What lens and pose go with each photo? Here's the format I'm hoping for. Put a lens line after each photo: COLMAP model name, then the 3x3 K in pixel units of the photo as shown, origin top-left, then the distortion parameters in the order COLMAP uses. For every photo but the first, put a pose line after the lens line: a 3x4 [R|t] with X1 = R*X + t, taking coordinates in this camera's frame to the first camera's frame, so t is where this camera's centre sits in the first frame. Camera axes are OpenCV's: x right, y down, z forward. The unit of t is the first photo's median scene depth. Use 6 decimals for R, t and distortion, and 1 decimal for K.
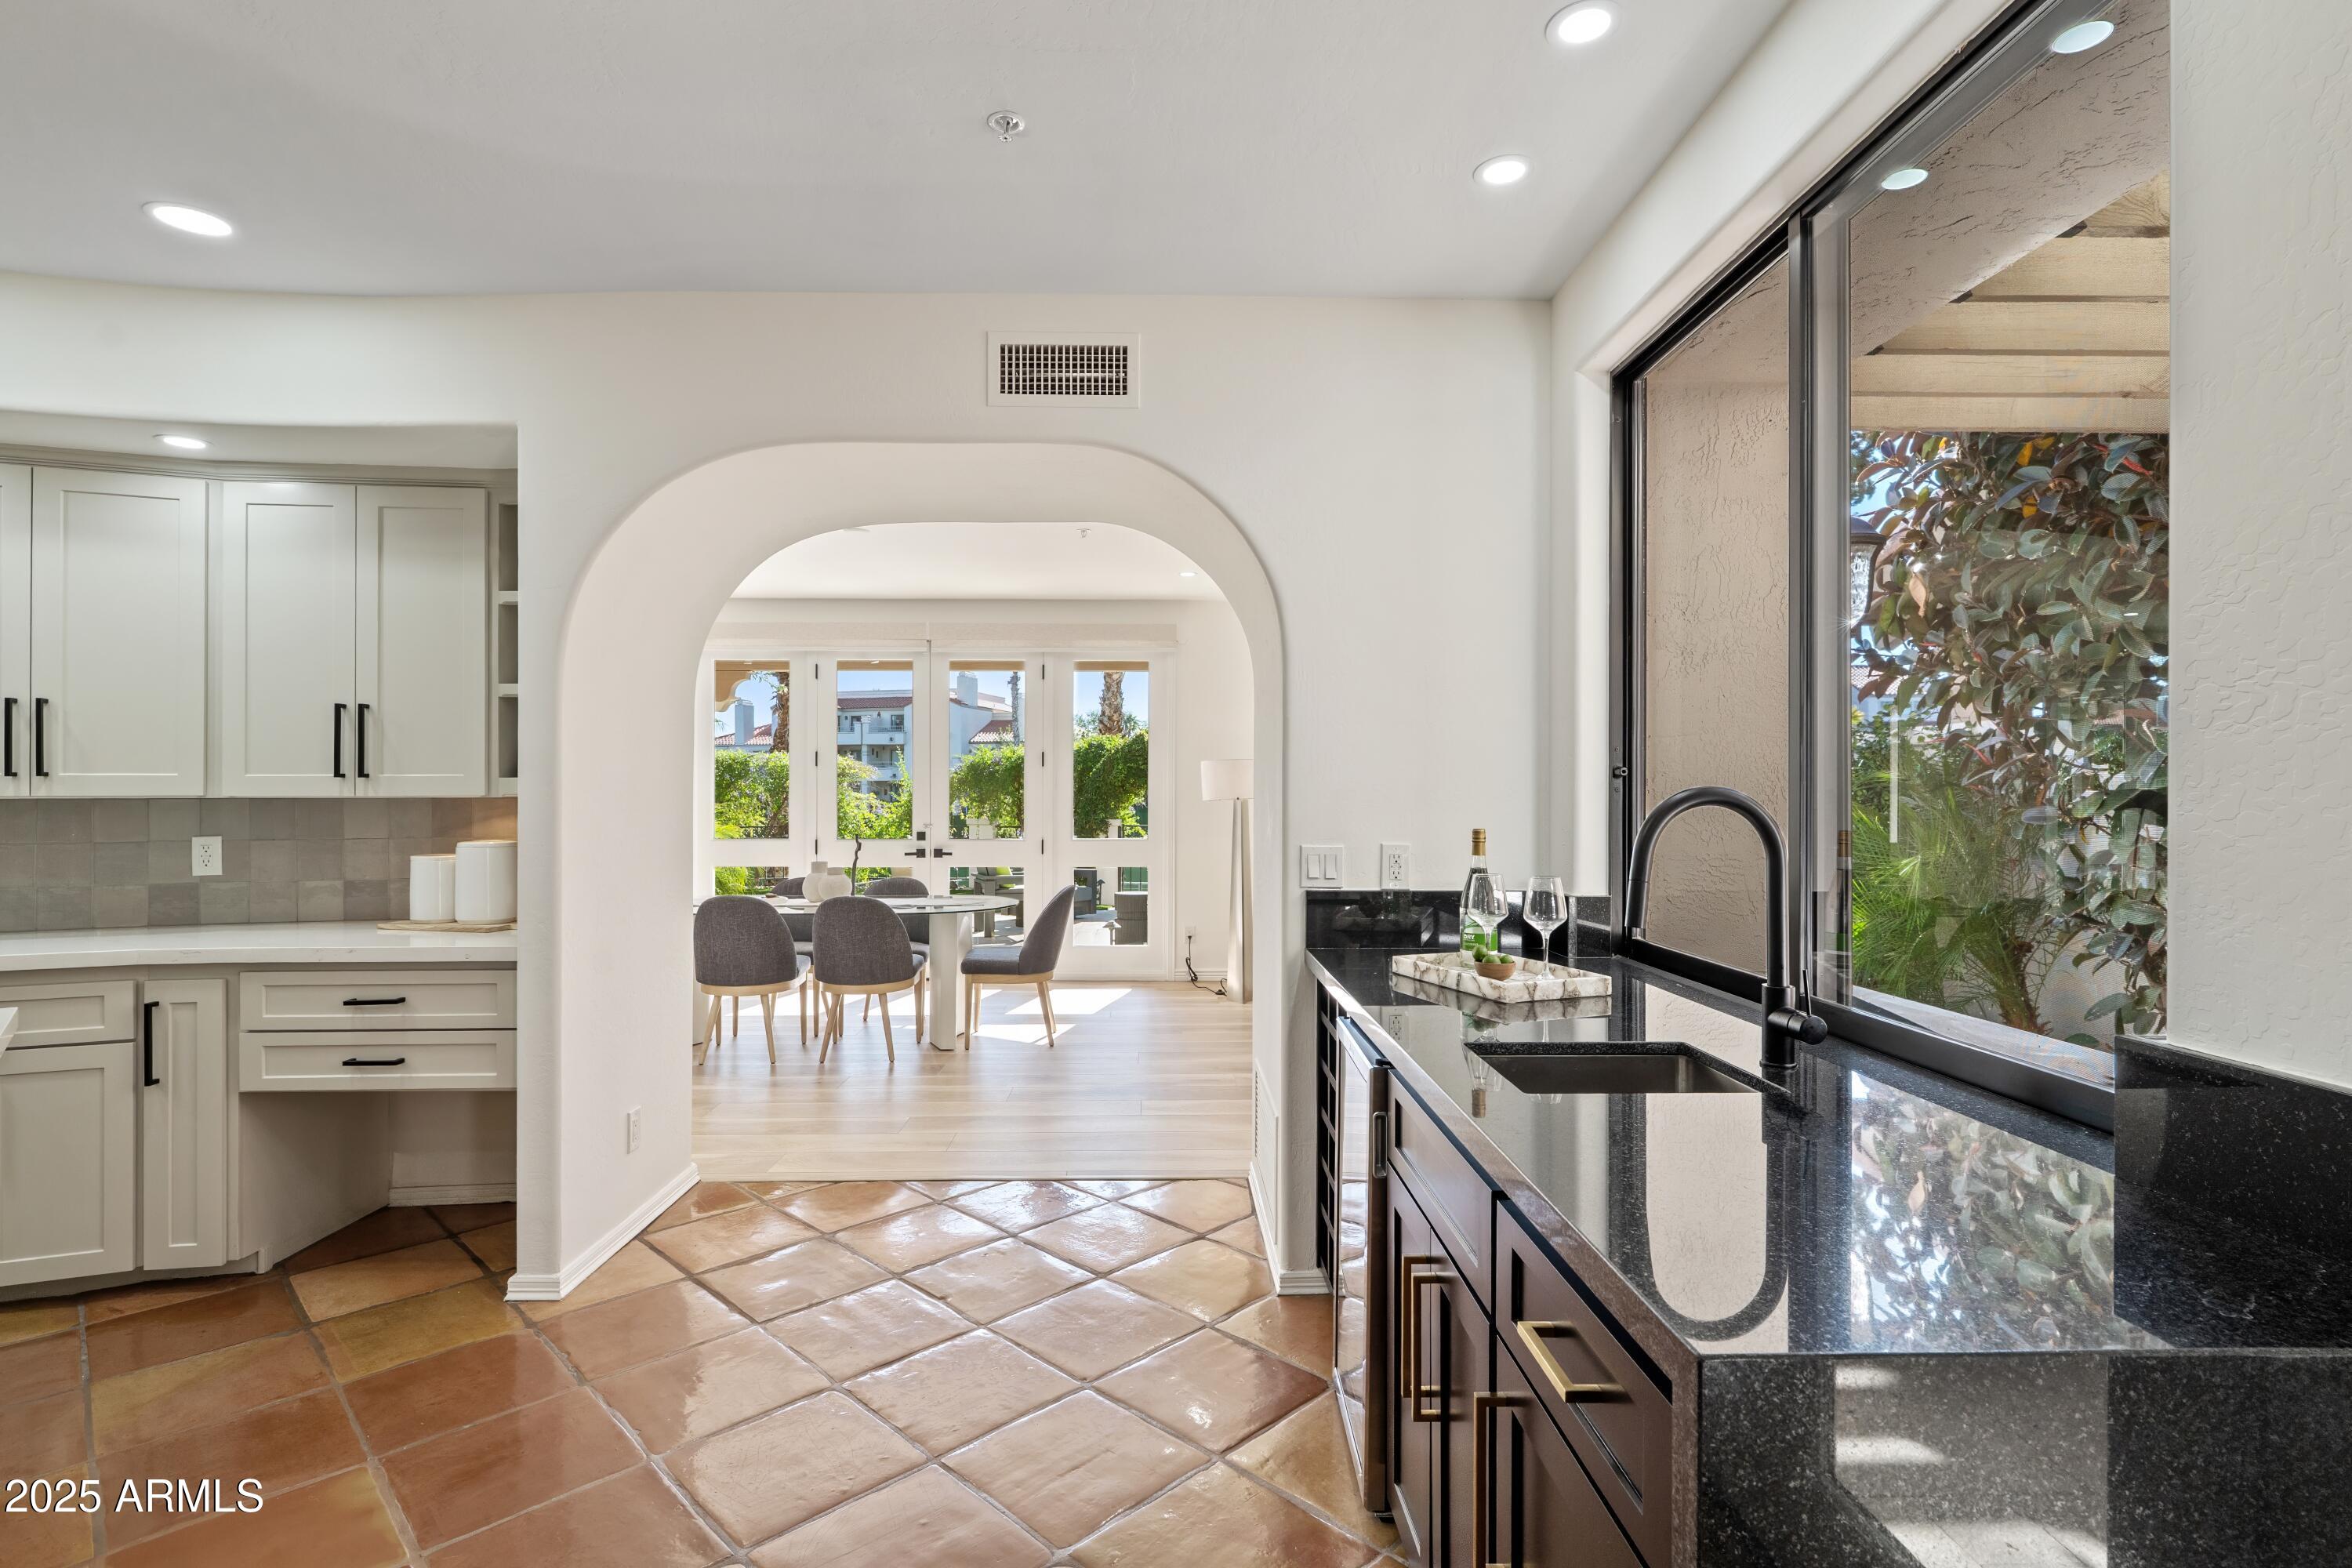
lens RADIAL K [[1135.9, 0, 1176.0], [0, 1135.9, 784.0], [0, 0, 1]] dist [0.000359, -0.000195]
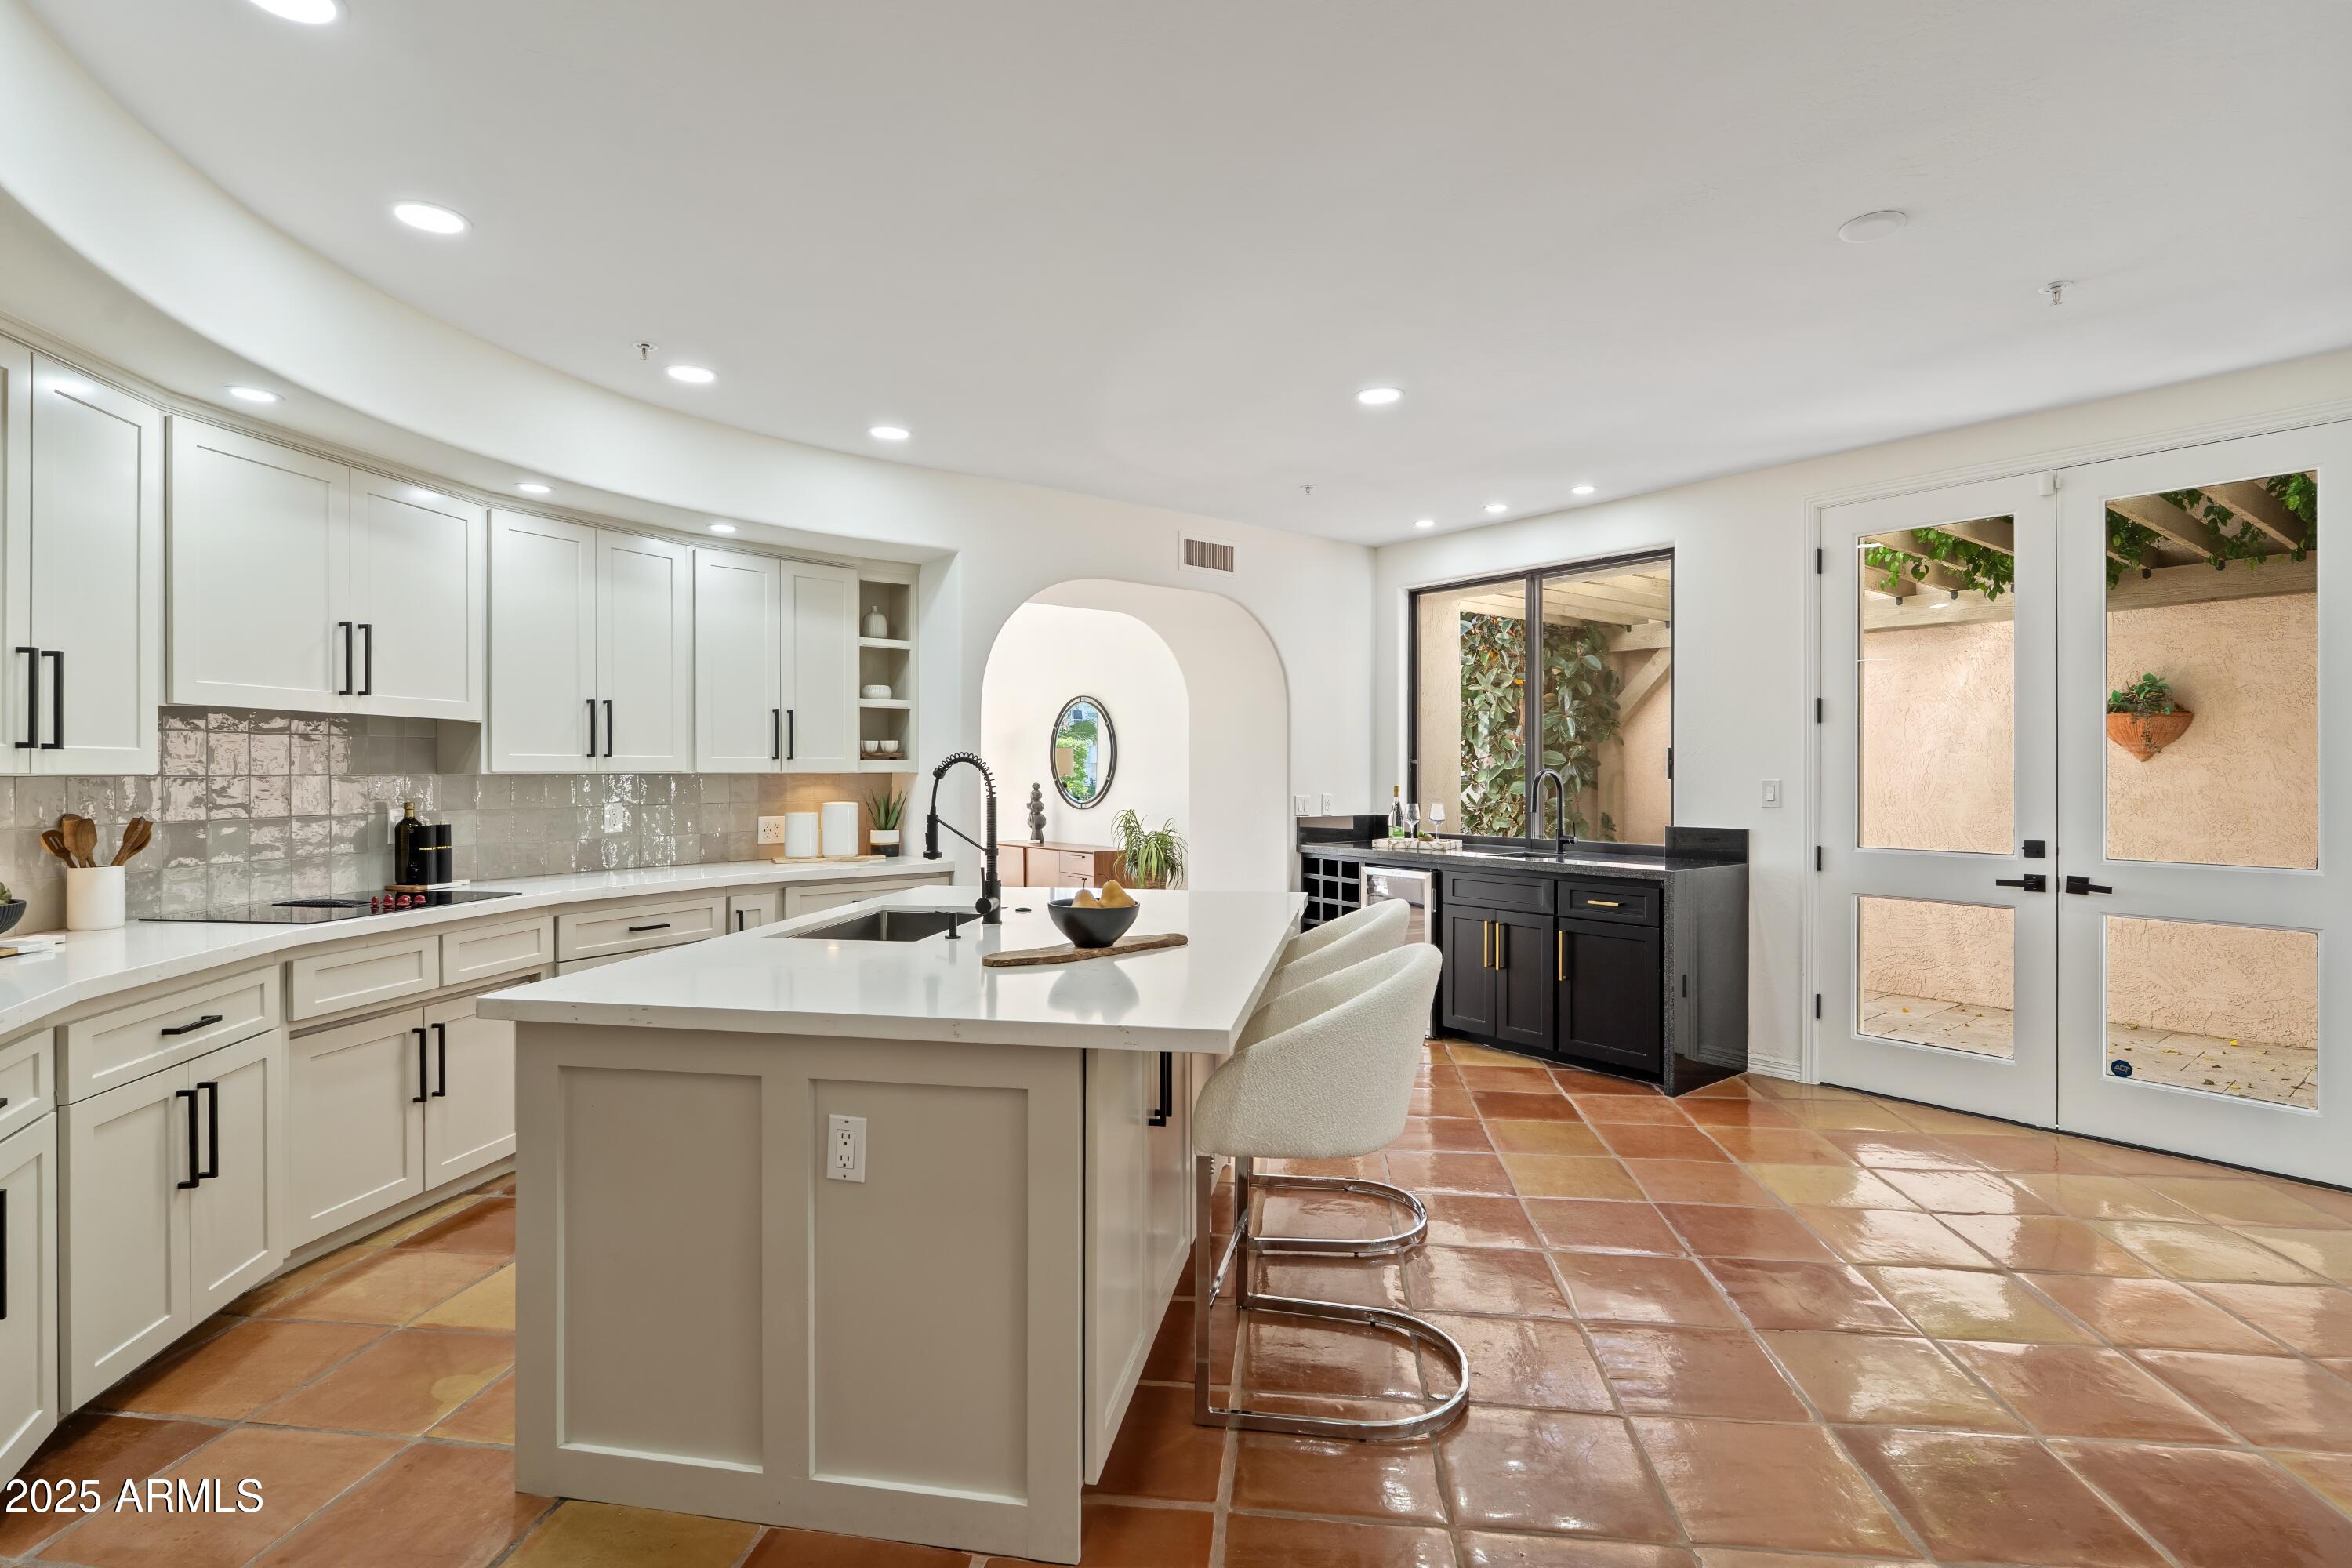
lens RADIAL K [[1135.9, 0, 1176.0], [0, 1135.9, 784.0], [0, 0, 1]] dist [0.000359, -0.000195]
pose [[0.792012, -0.005302, 0.610483, -1.230004], [-0.001920, 0.999936, 0.011175, 0.008794], [-0.610503, -0.010023, 0.791951, -0.481110]]
